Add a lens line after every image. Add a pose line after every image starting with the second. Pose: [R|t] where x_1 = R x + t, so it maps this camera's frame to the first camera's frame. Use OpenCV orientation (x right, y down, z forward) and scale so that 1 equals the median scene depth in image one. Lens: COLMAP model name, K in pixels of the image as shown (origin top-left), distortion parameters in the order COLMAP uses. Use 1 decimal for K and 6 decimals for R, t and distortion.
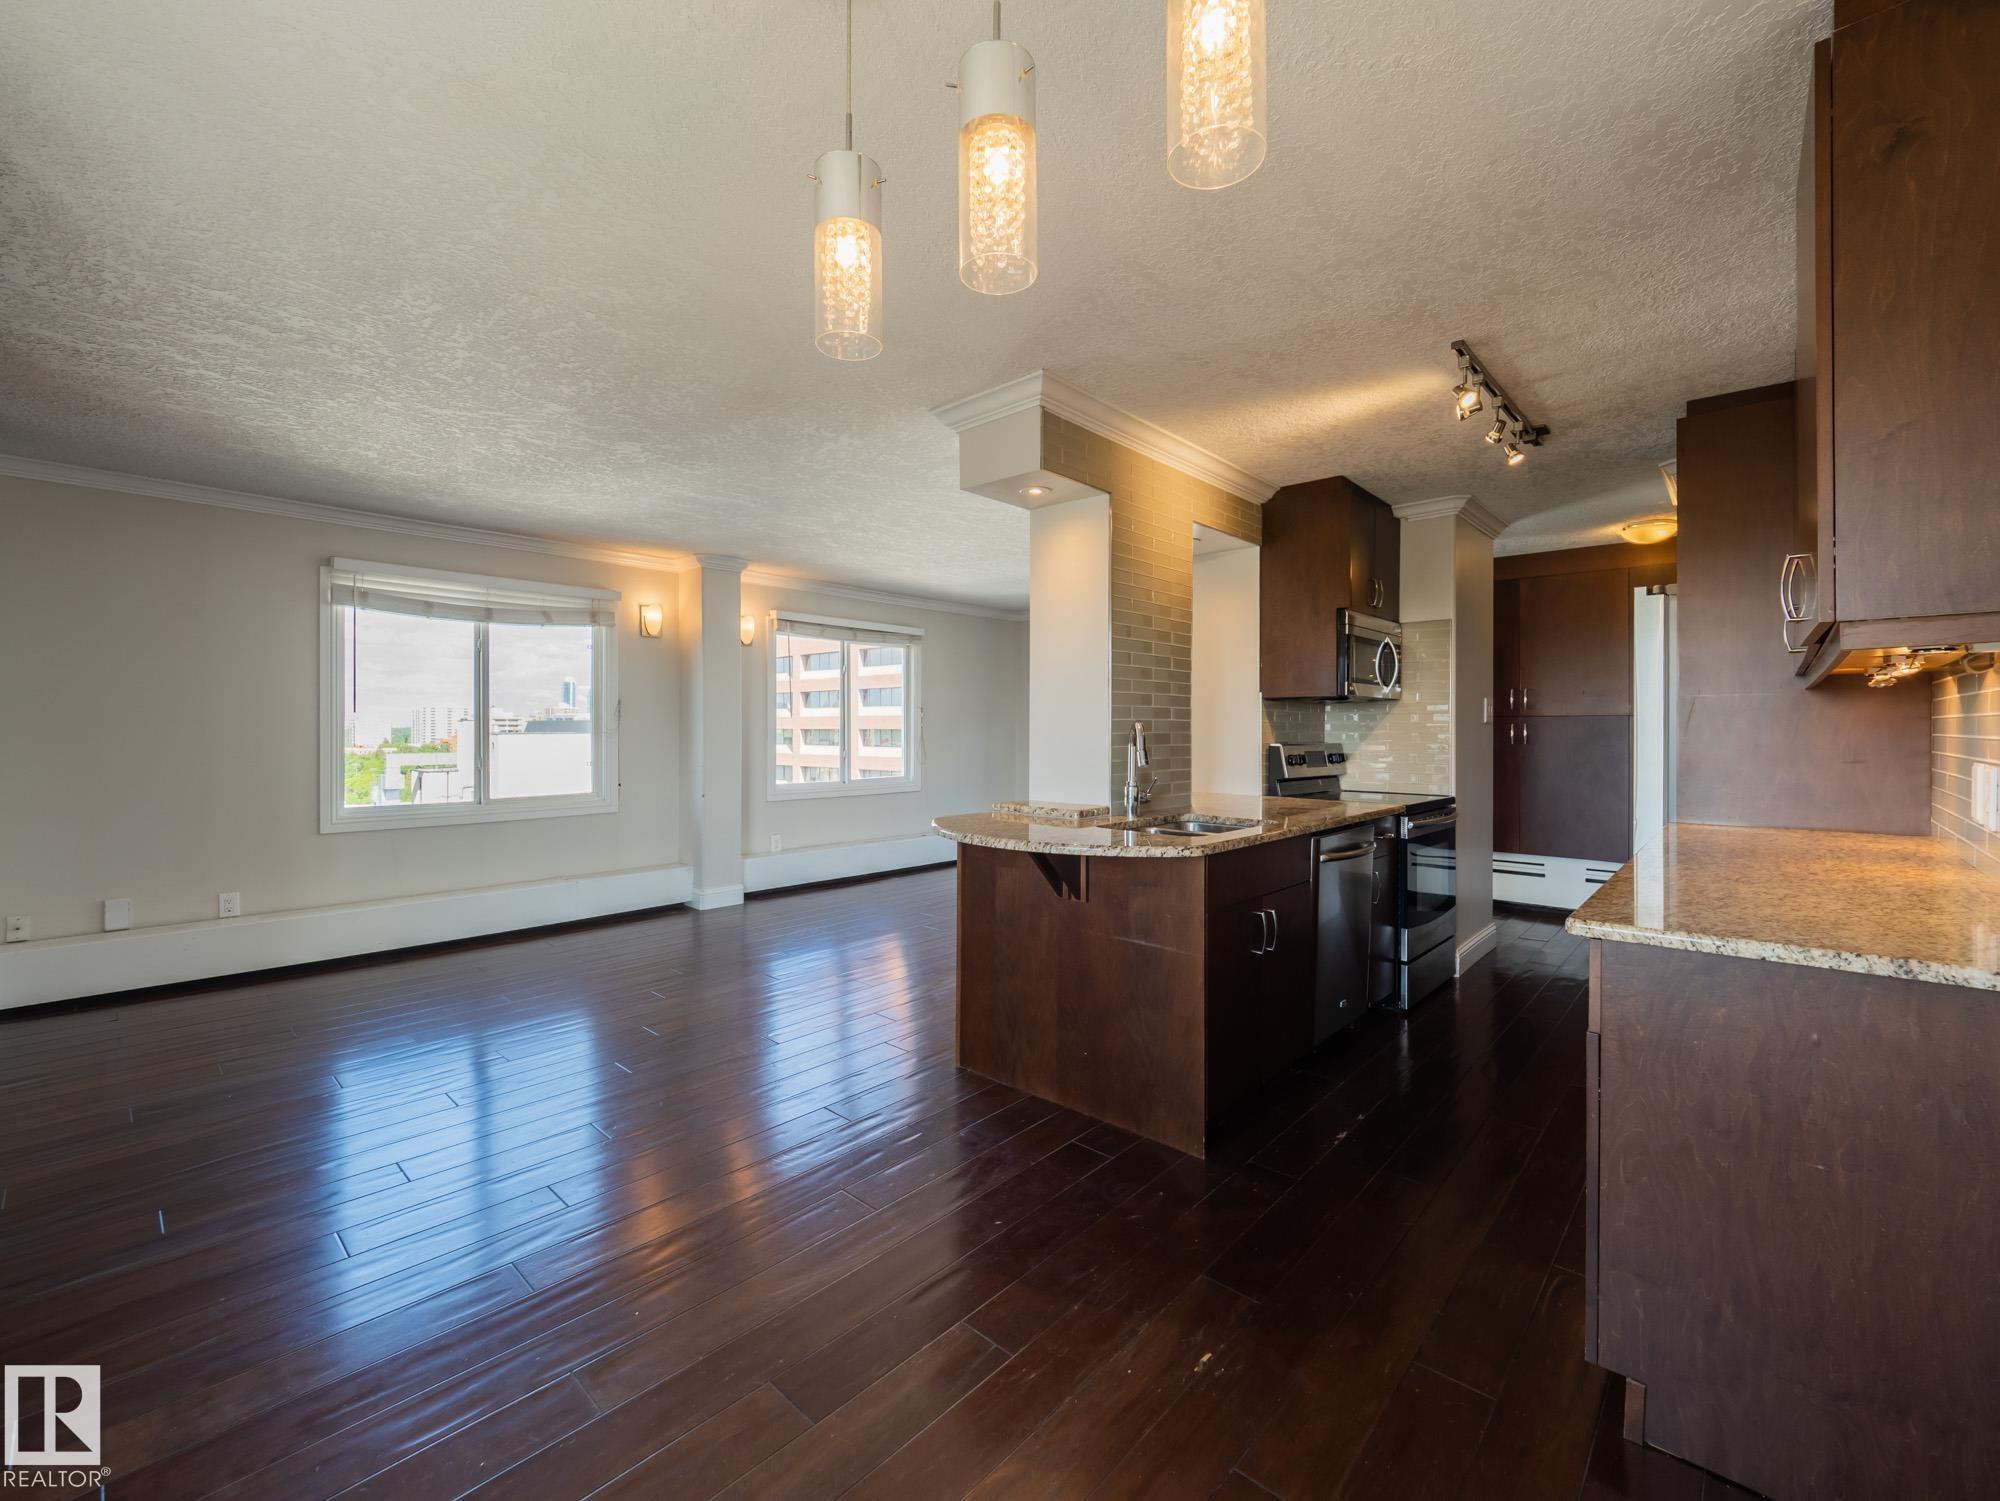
lens RADIAL K [[843.8, 0, 984.7], [0, 843.8, 724.4], [0, 0, 1]] dist [-0.000725, -0.004900]
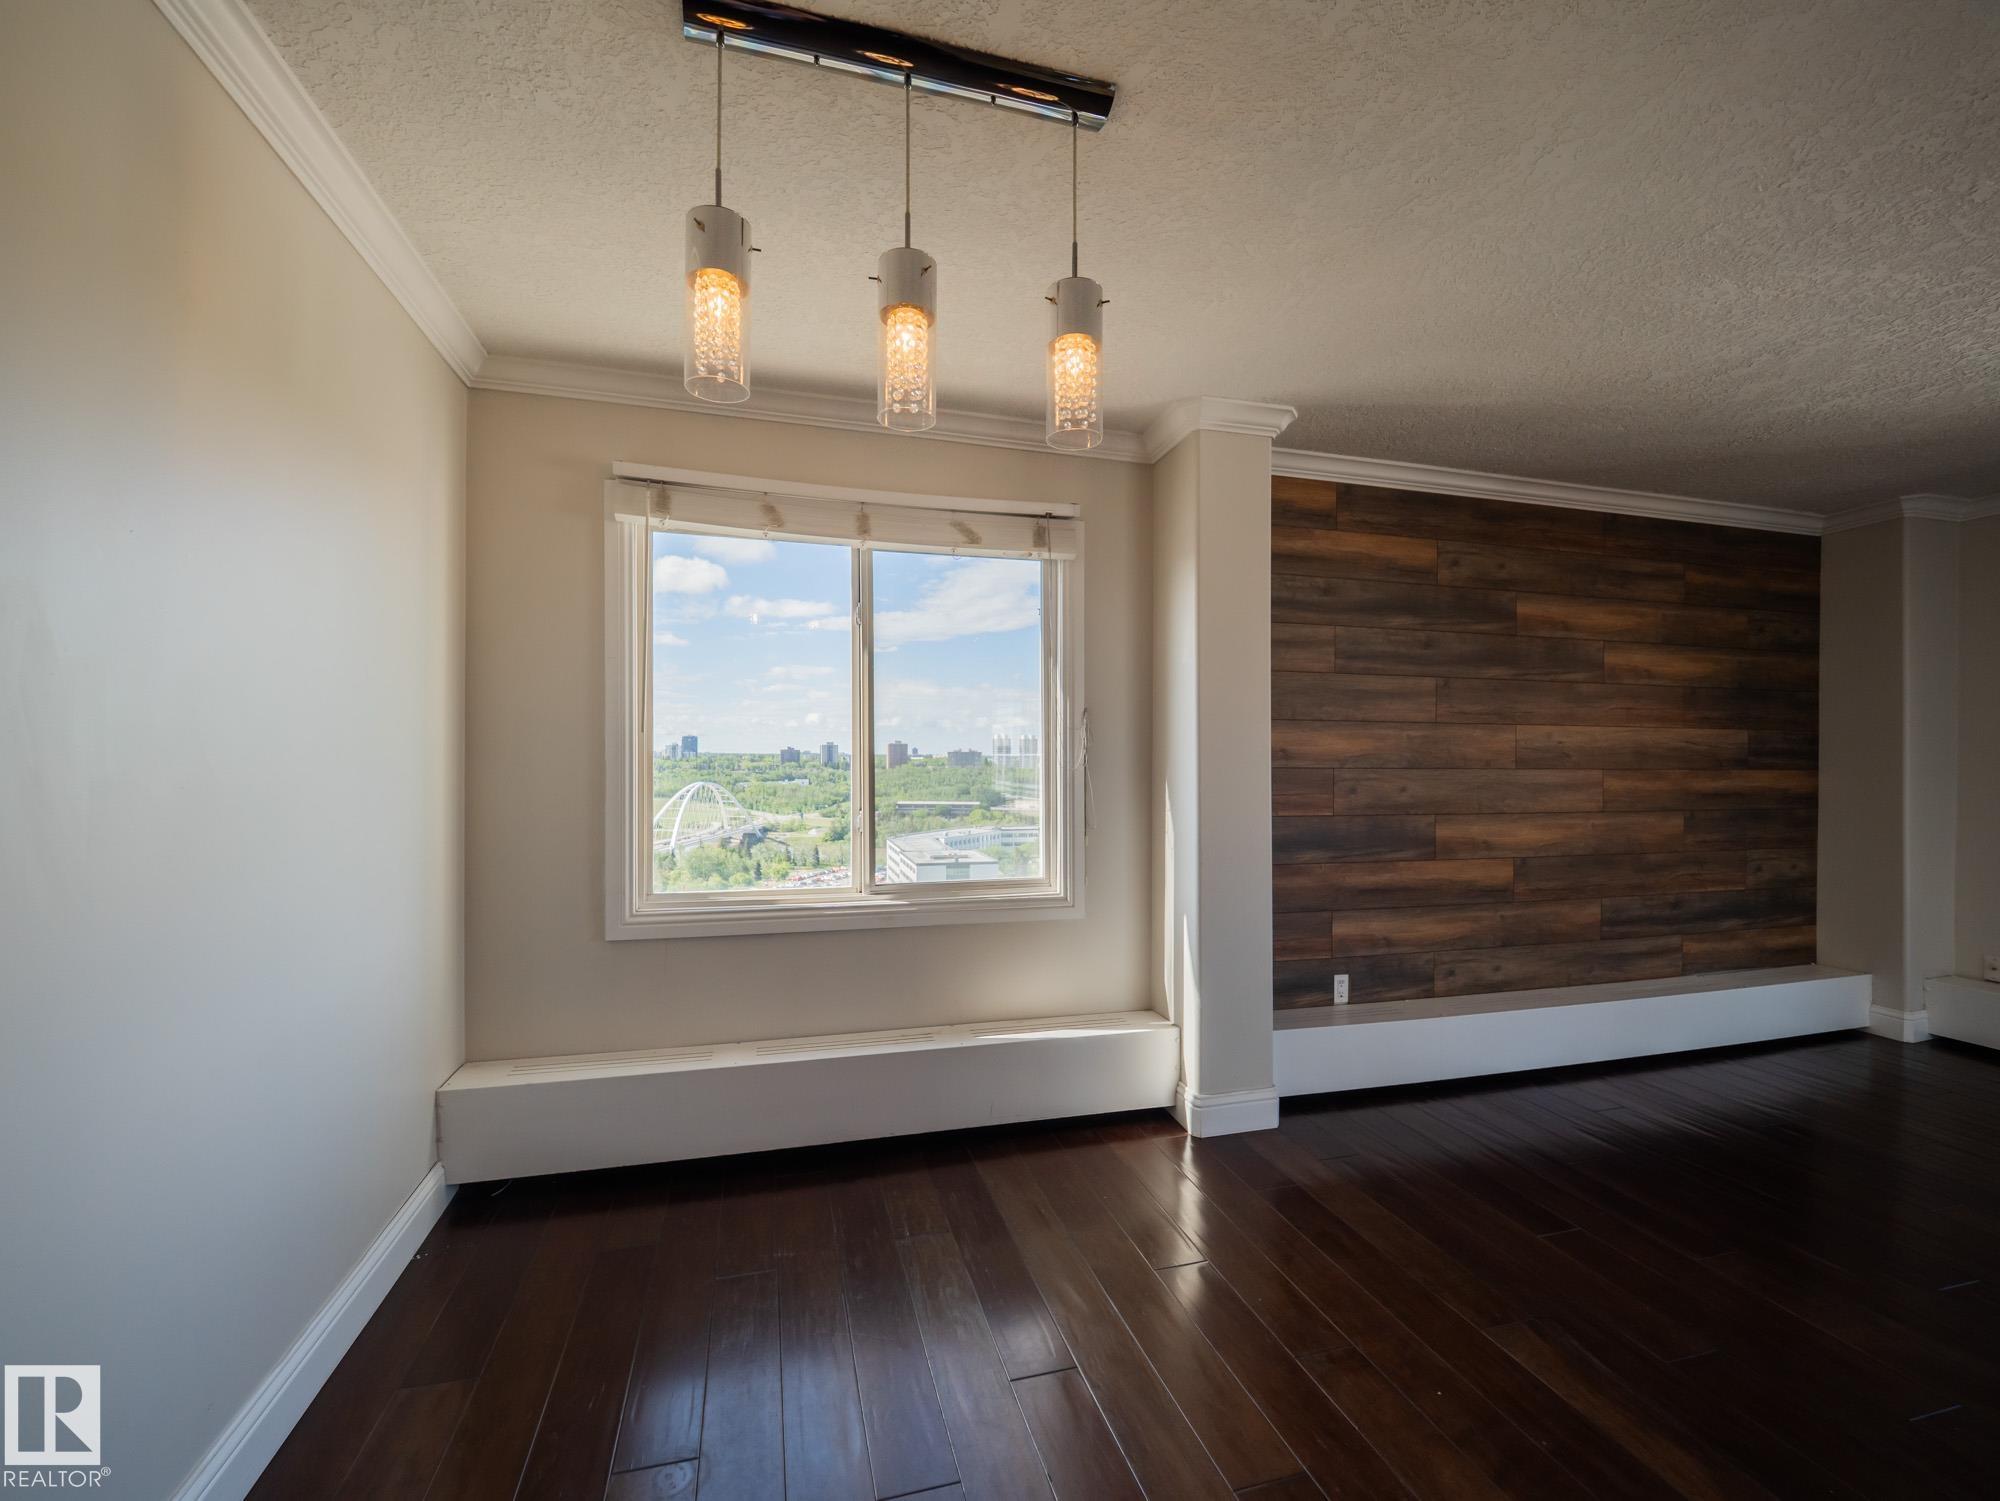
lens RADIAL K [[843.8, 0, 1016.3], [0, 843.8, 760.4], [0, 0, 1]] dist [-0.000725, -0.004900]
pose [[-0.498599, -0.004108, -0.866823, 0.278815], [-0.002045, 0.999992, -0.003563, 0.002198], [0.866831, -0.000004, -0.498603, 0.469995]]
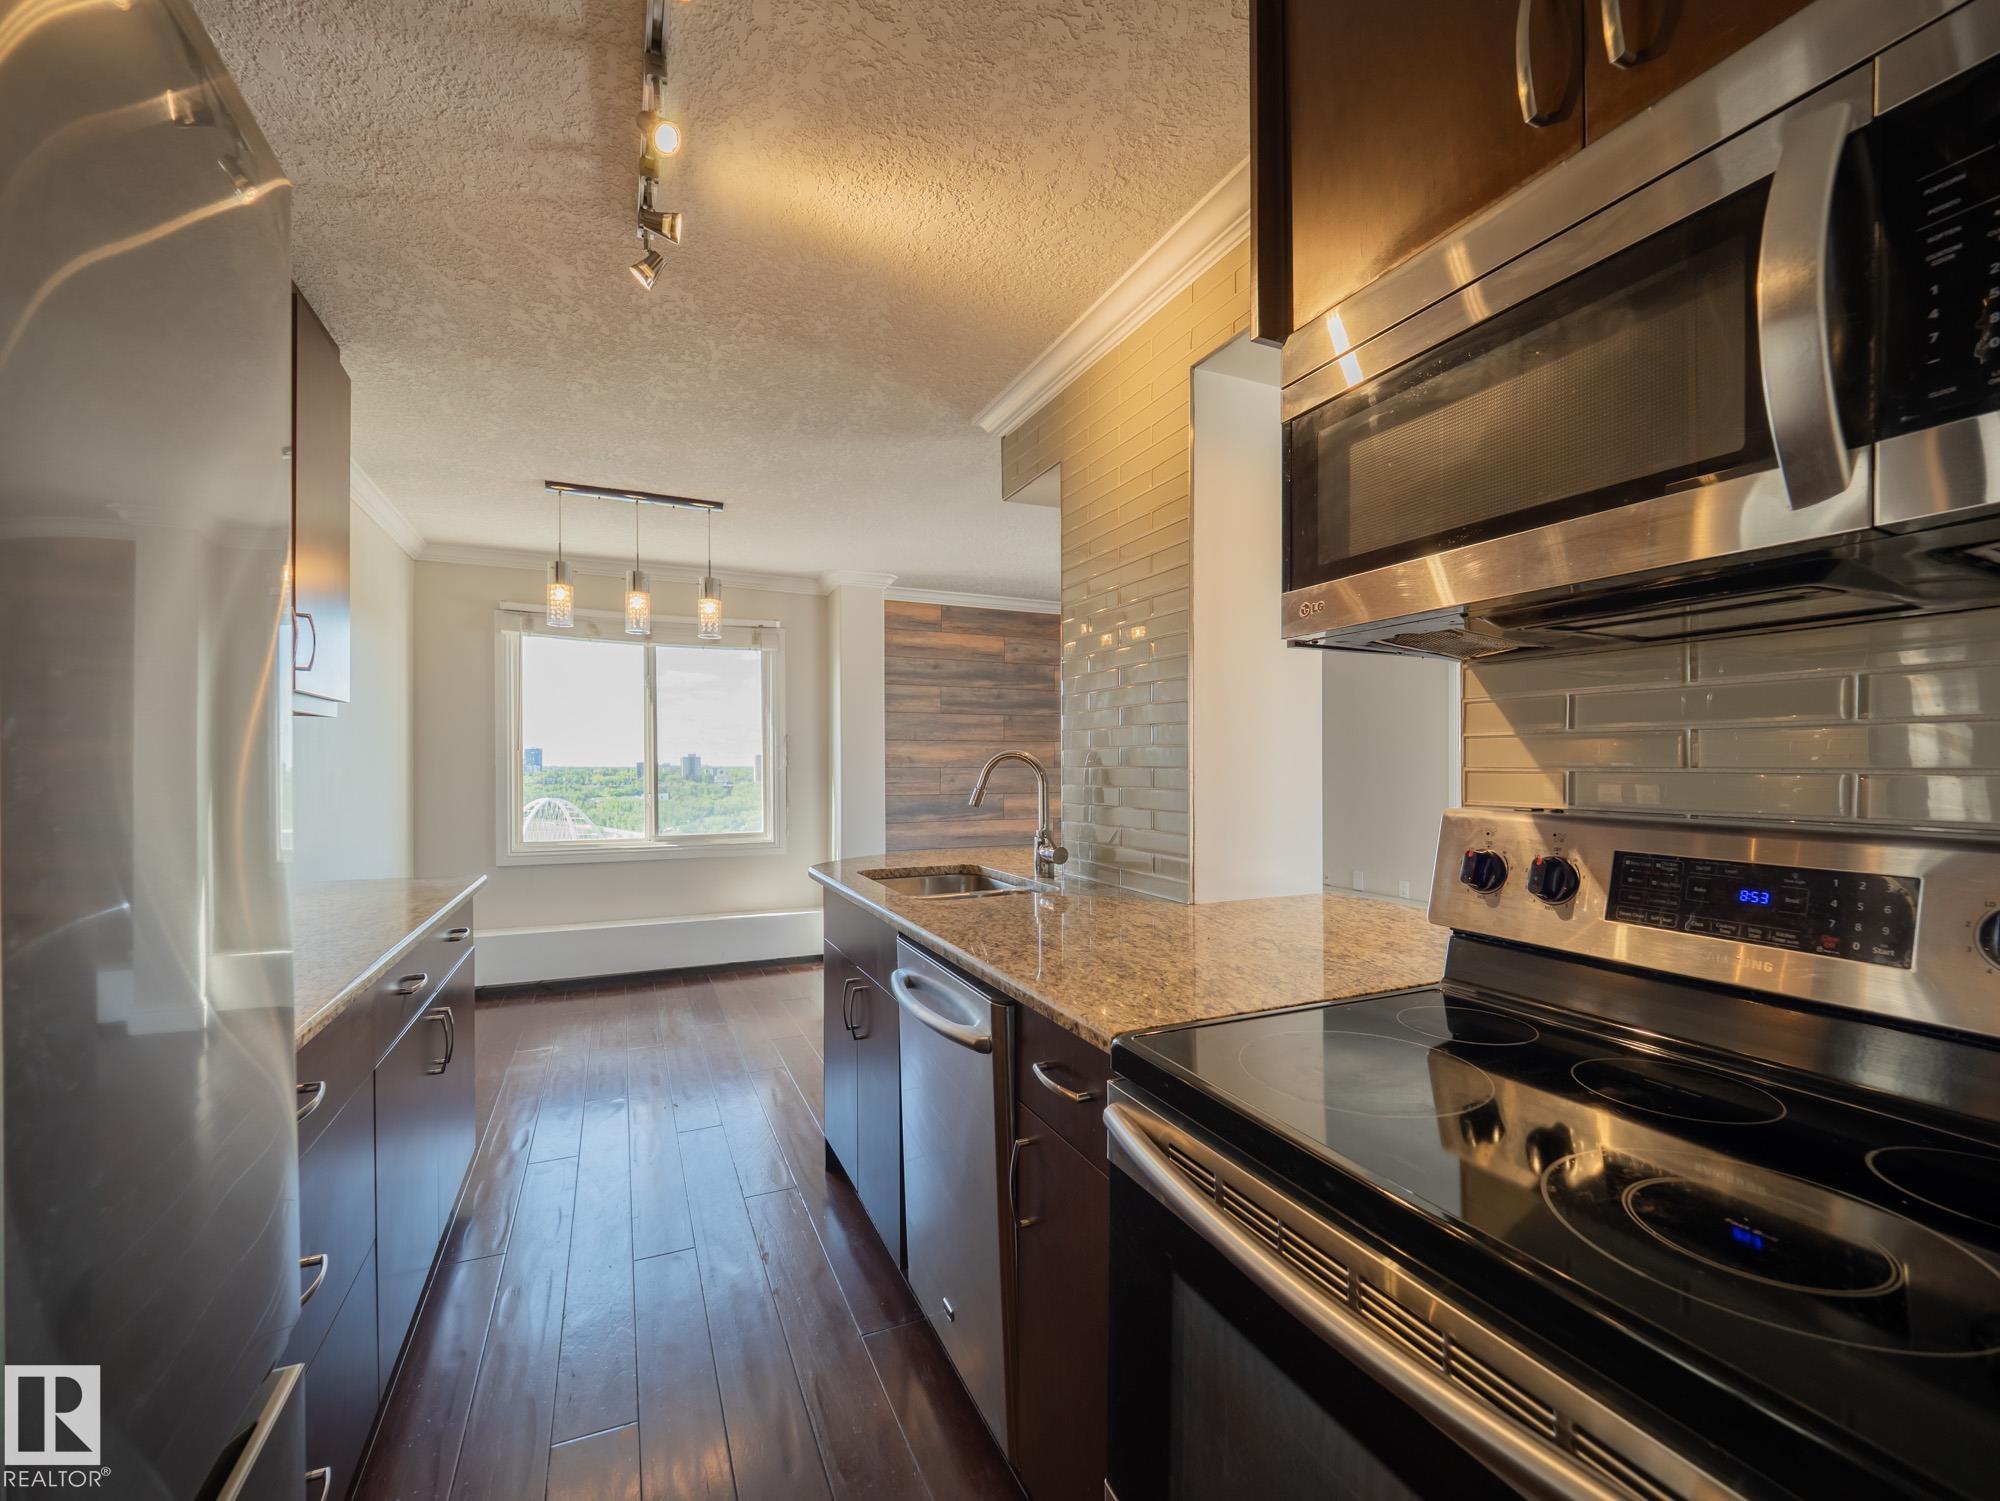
lens RADIAL K [[843.8, 0, 1026.5], [0, 843.8, 779.5], [0, 0, 1]] dist [-0.000725, -0.004900]
pose [[-0.353895, 0.010476, -0.935226, 0.716729], [0.009073, 0.999929, 0.007767, 0.016758], [0.935241, -0.005737, -0.353965, 0.985324]]
